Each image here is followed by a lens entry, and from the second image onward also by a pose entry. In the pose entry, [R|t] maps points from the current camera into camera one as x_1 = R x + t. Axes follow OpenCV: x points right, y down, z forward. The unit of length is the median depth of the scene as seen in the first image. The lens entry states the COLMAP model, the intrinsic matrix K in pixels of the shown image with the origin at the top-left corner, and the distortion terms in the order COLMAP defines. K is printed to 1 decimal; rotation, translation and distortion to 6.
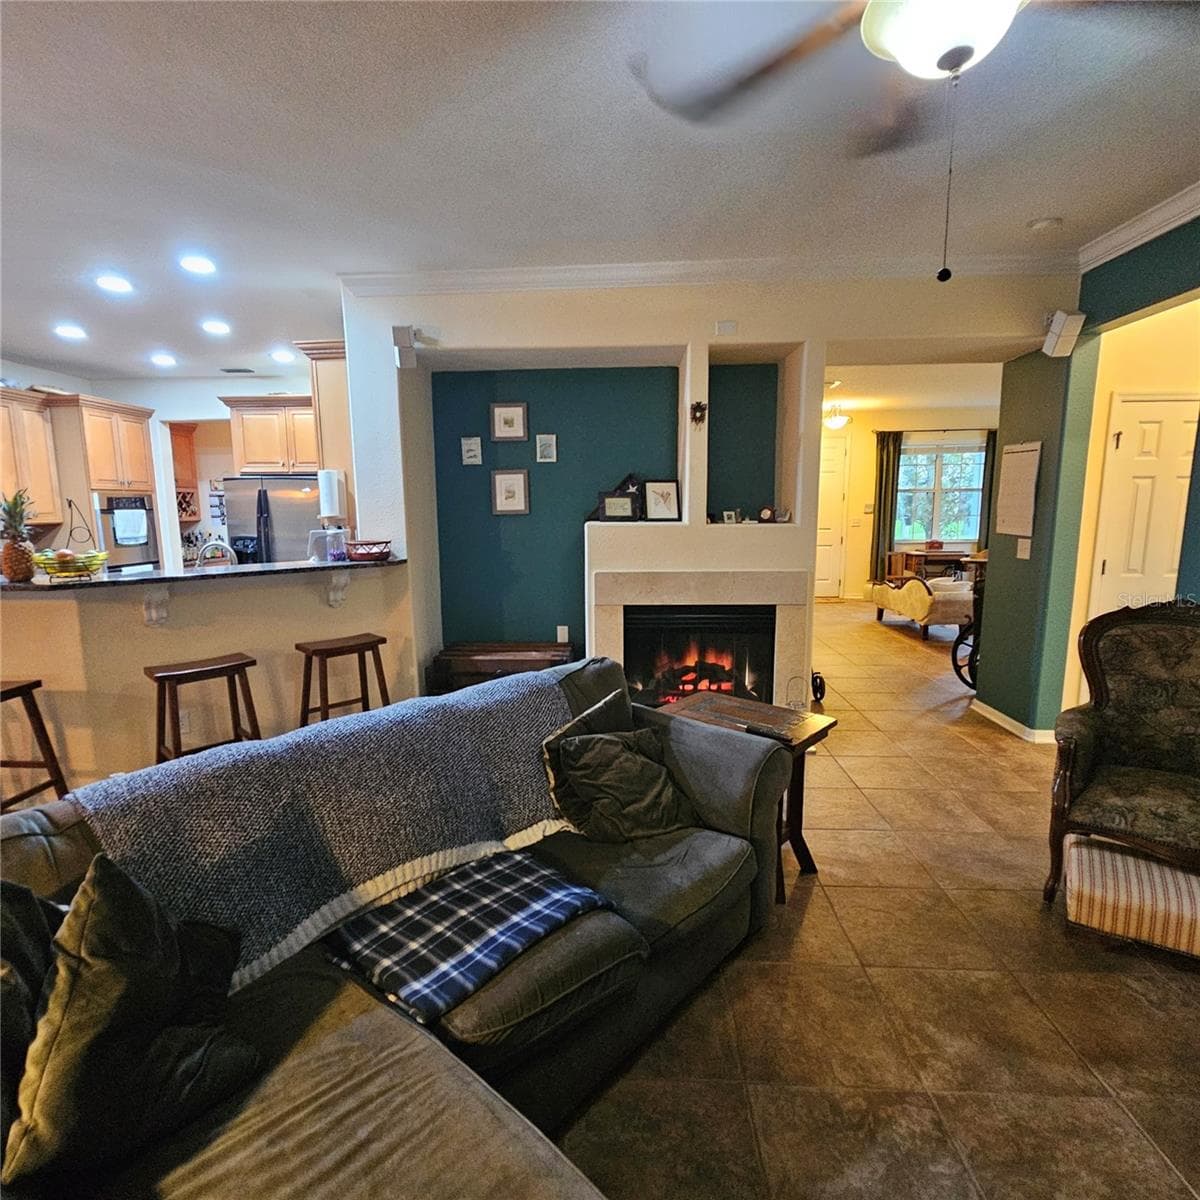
lens RADIAL K [[659.2, 0, 598.2], [0, 659.2, 601.7], [0, 0, 1]] dist [-0.004350, 0.000706]
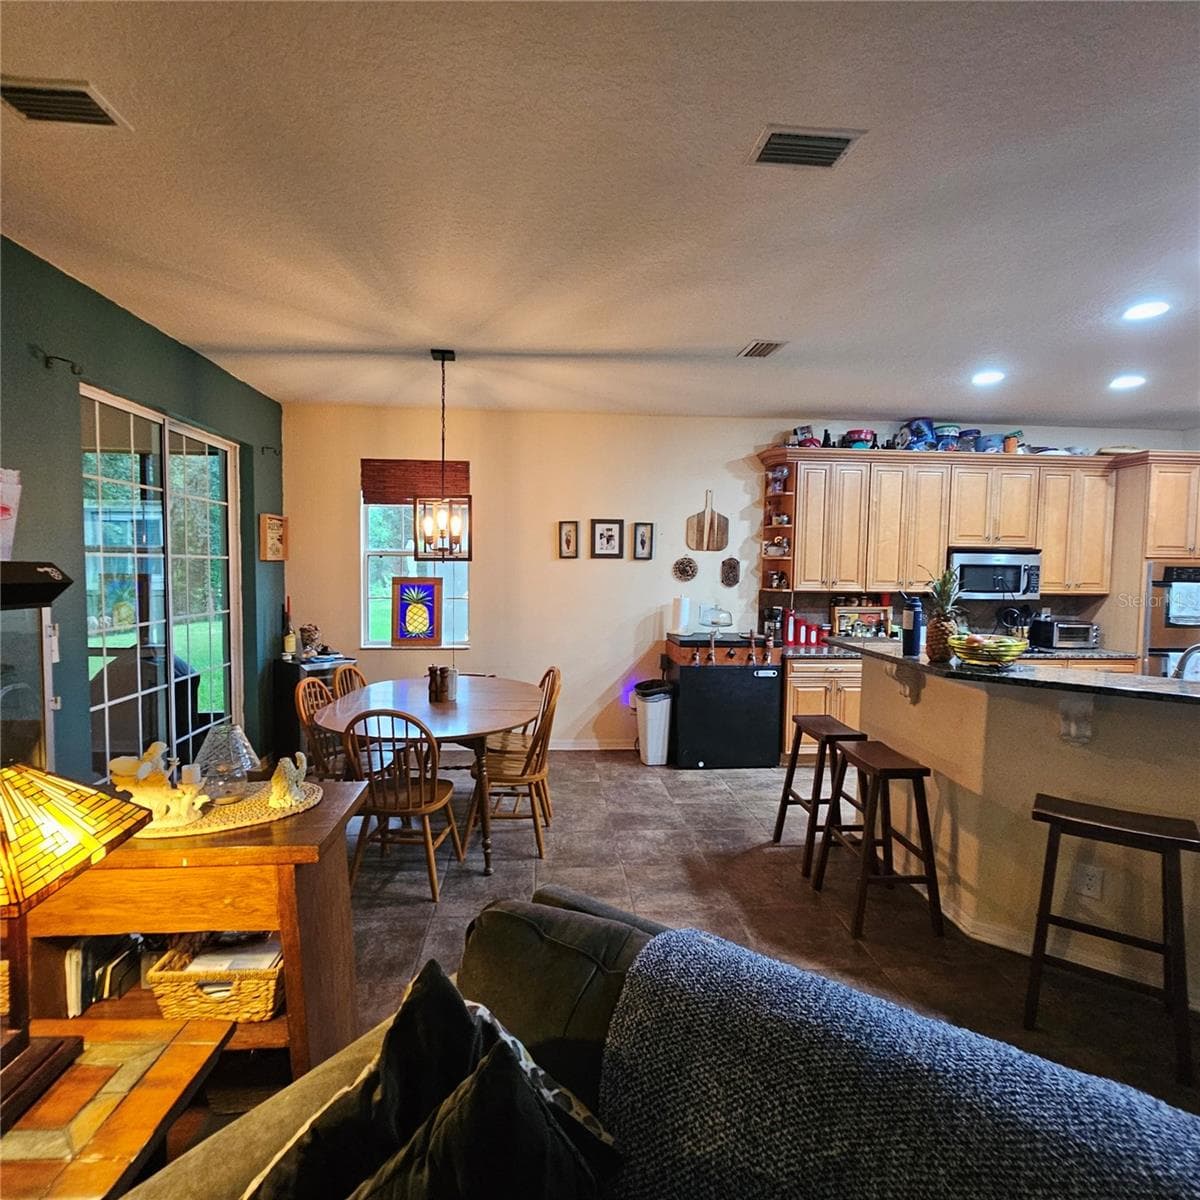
lens RADIAL K [[659.2, 0, 599.4], [0, 659.2, 601.7], [0, 0, 1]] dist [-0.004350, 0.000706]
pose [[0.112959, 0.069686, -0.991153, 0.007984], [-0.156928, 0.986269, 0.051458, -0.062464], [0.981129, 0.149727, 0.122344, 0.269497]]
